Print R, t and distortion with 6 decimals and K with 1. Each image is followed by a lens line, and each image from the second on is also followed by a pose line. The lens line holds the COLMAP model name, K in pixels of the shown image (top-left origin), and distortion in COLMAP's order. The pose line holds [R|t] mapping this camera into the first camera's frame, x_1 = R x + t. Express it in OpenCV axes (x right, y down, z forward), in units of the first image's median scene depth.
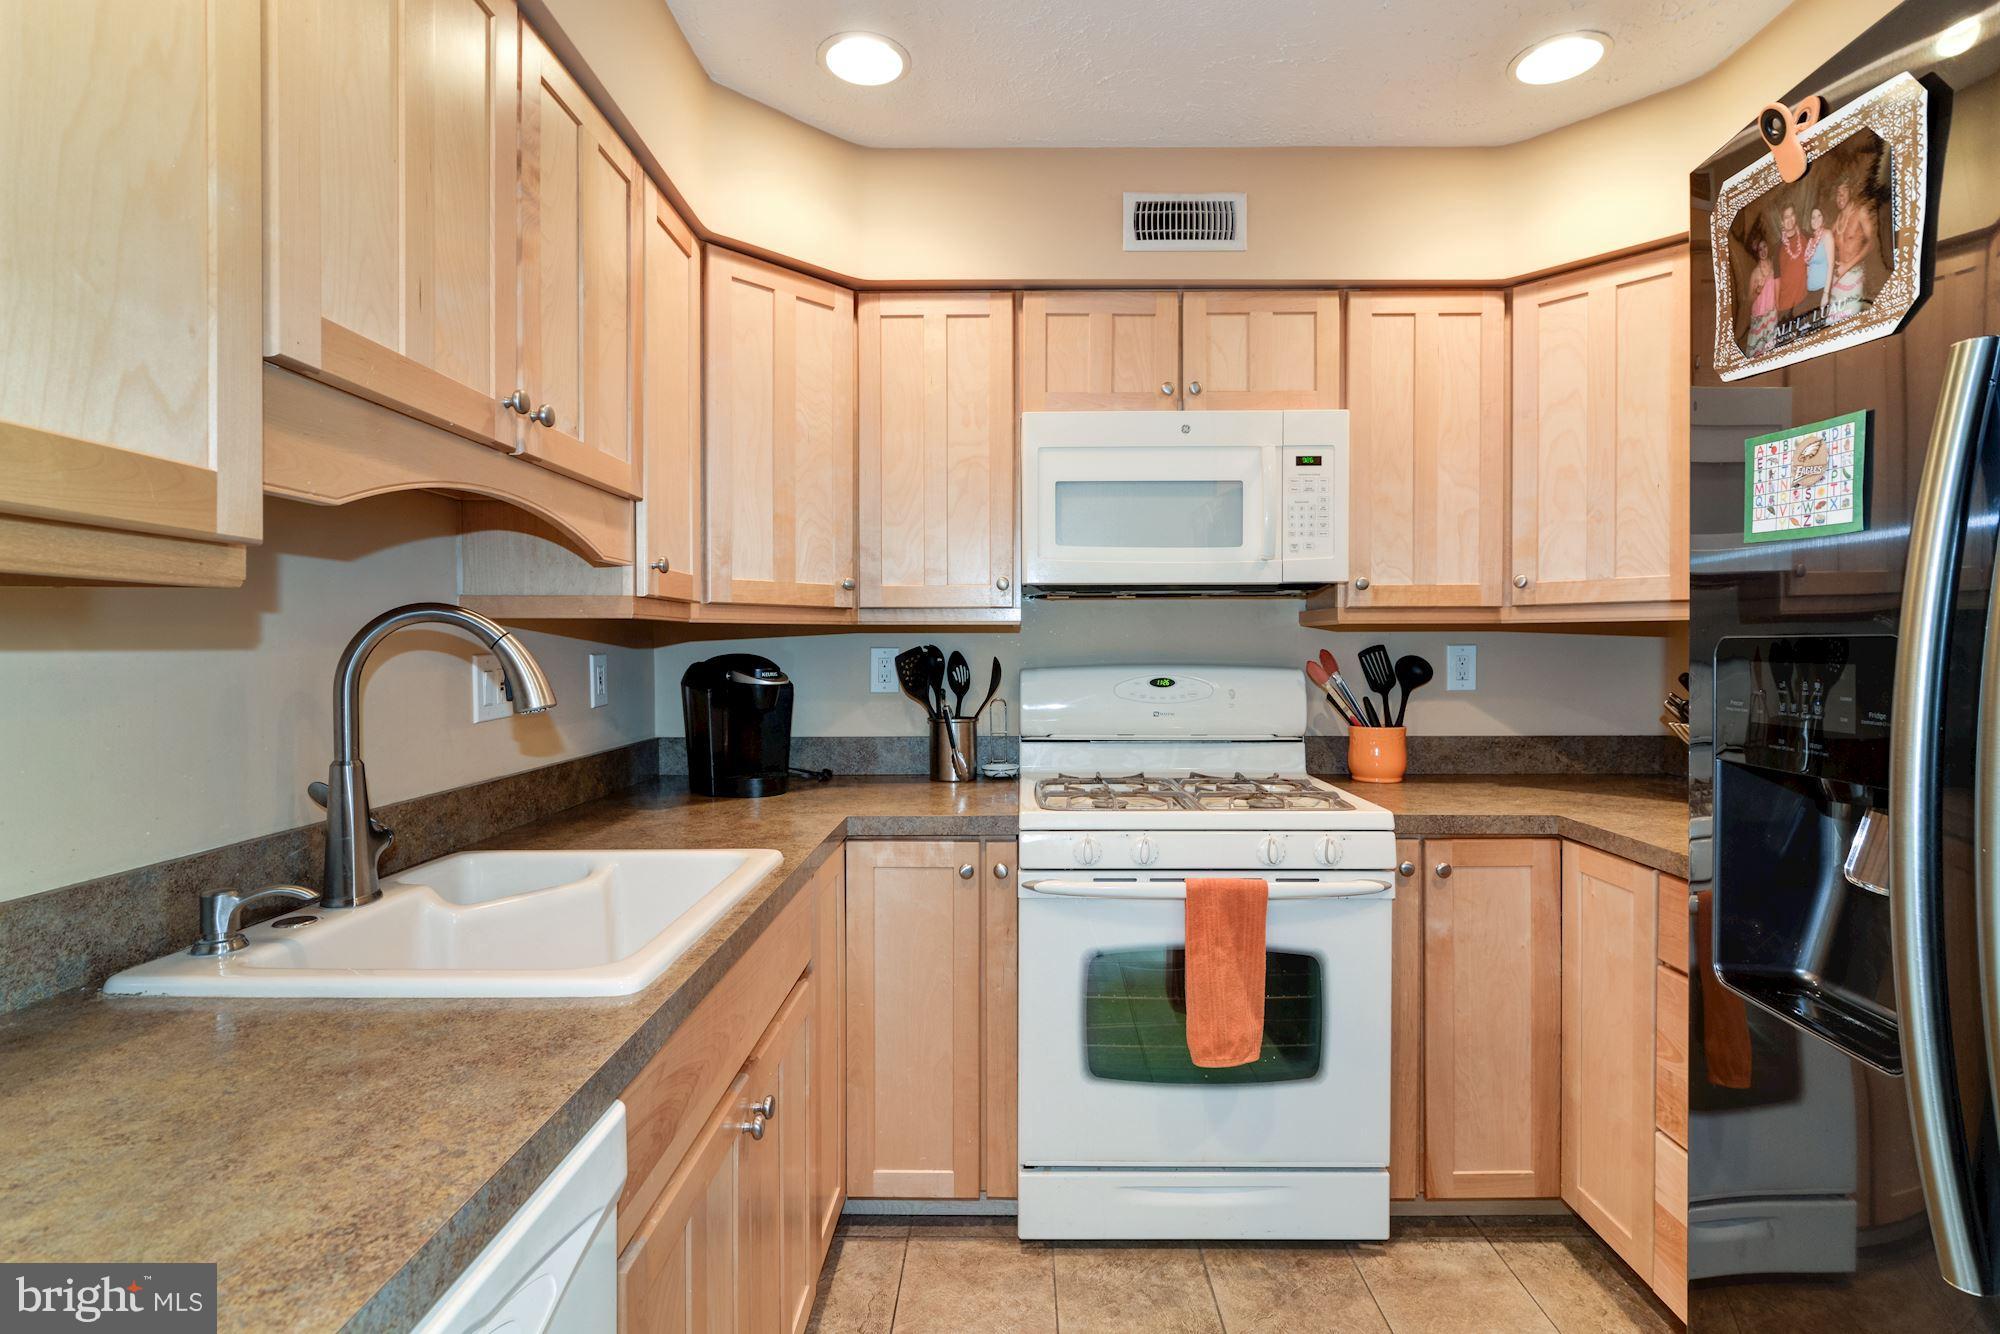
lens RADIAL K [[934.6, 0, 998.8], [0, 934.6, 661.3], [0, 0, 1]] dist [-0.011655, 0.000911]
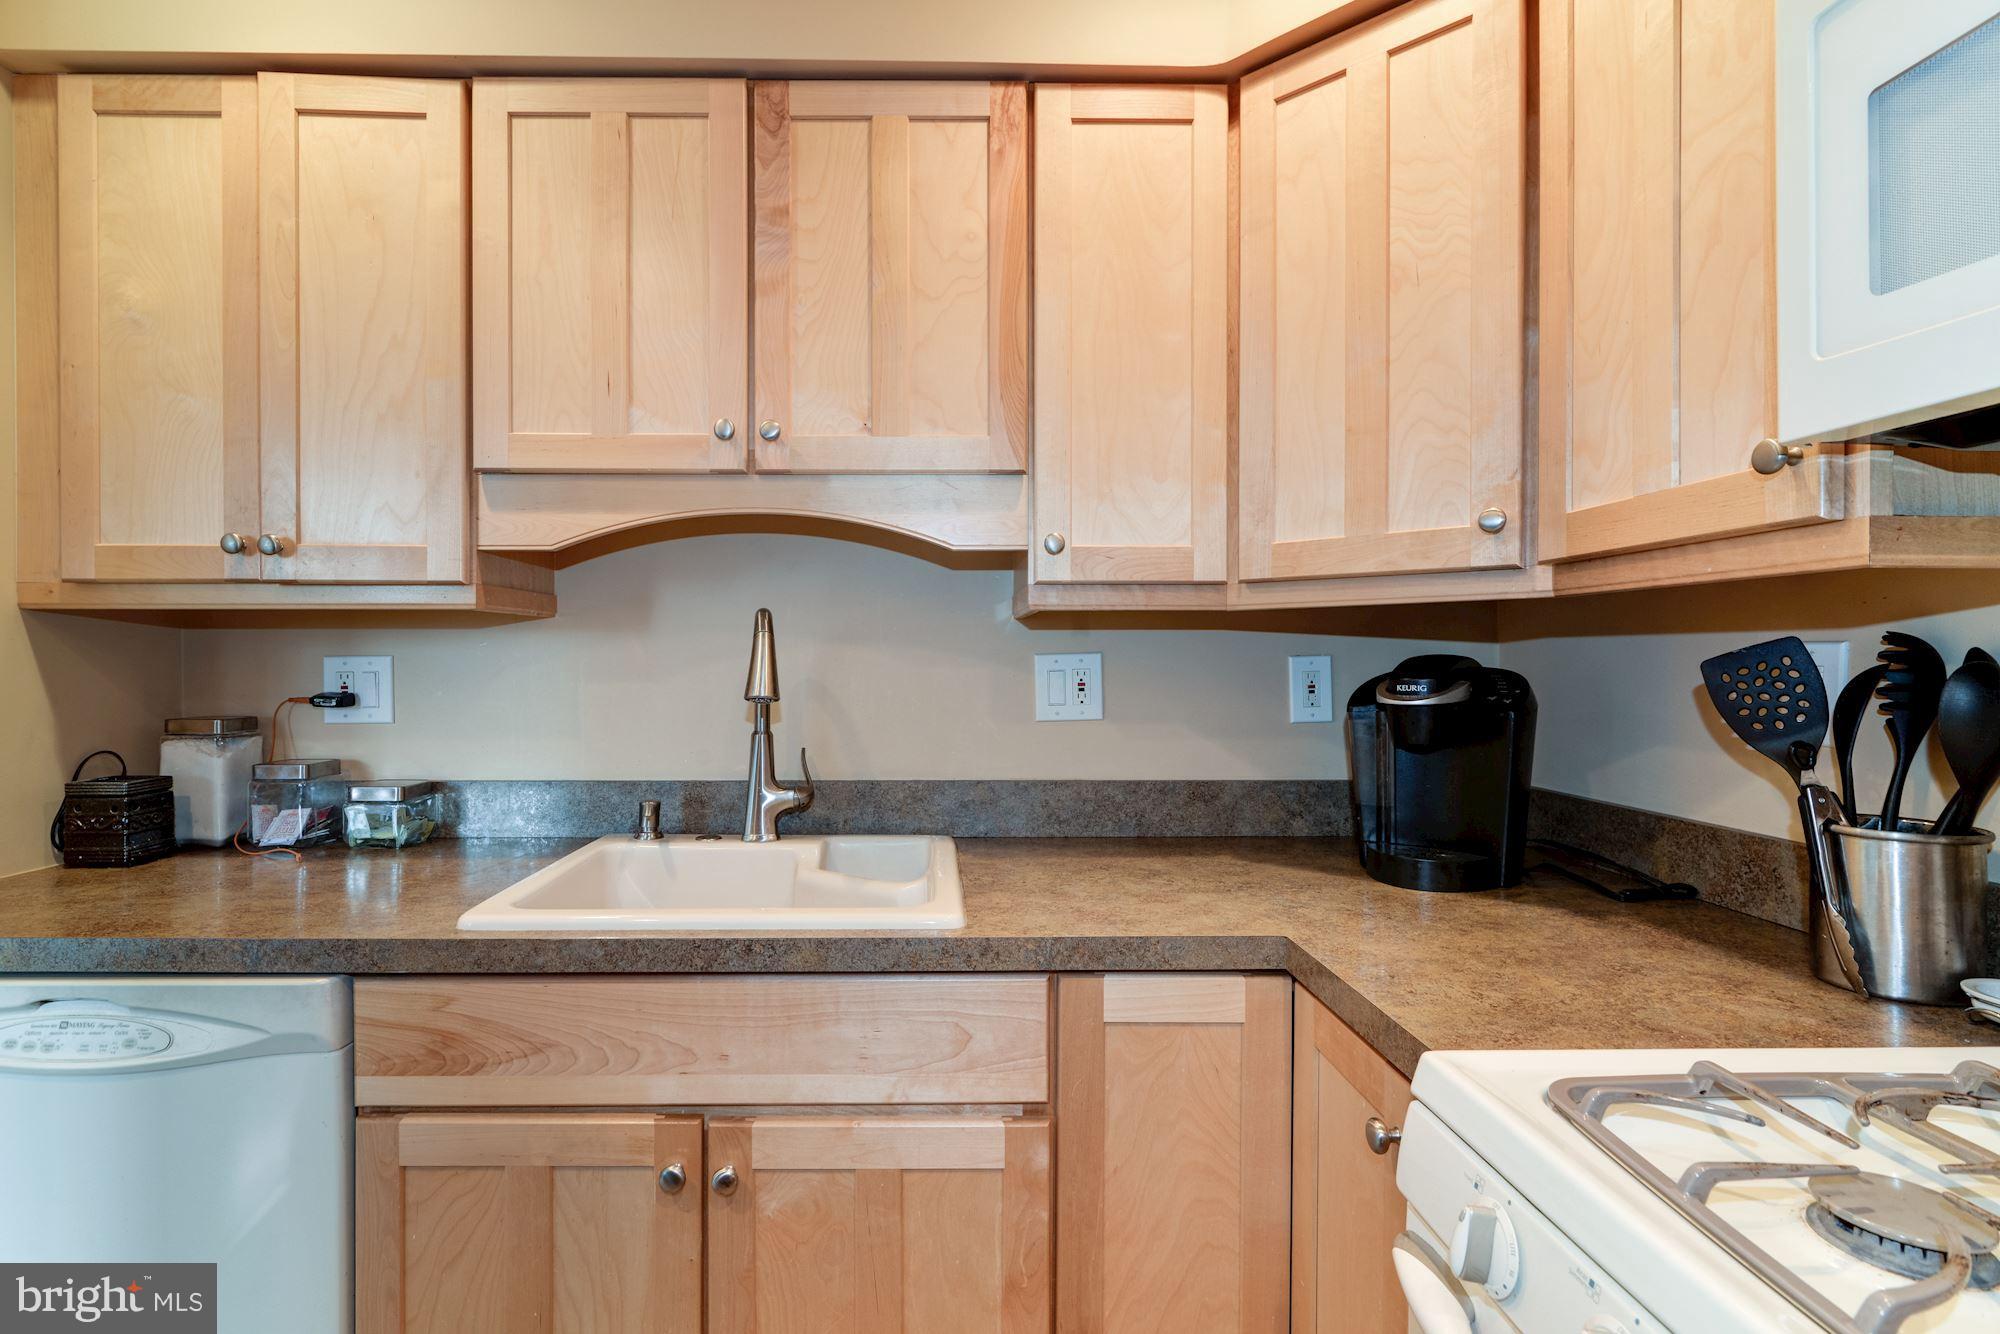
lens RADIAL K [[934.6, 0, 992.1], [0, 934.6, 670.6], [0, 0, 1]] dist [-0.011655, 0.000911]
pose [[0.031620, 0.010582, -0.999444, 0.357723], [-0.015042, 0.999836, 0.010111, 0.000538], [0.999387, 0.014713, 0.031774, 0.714089]]
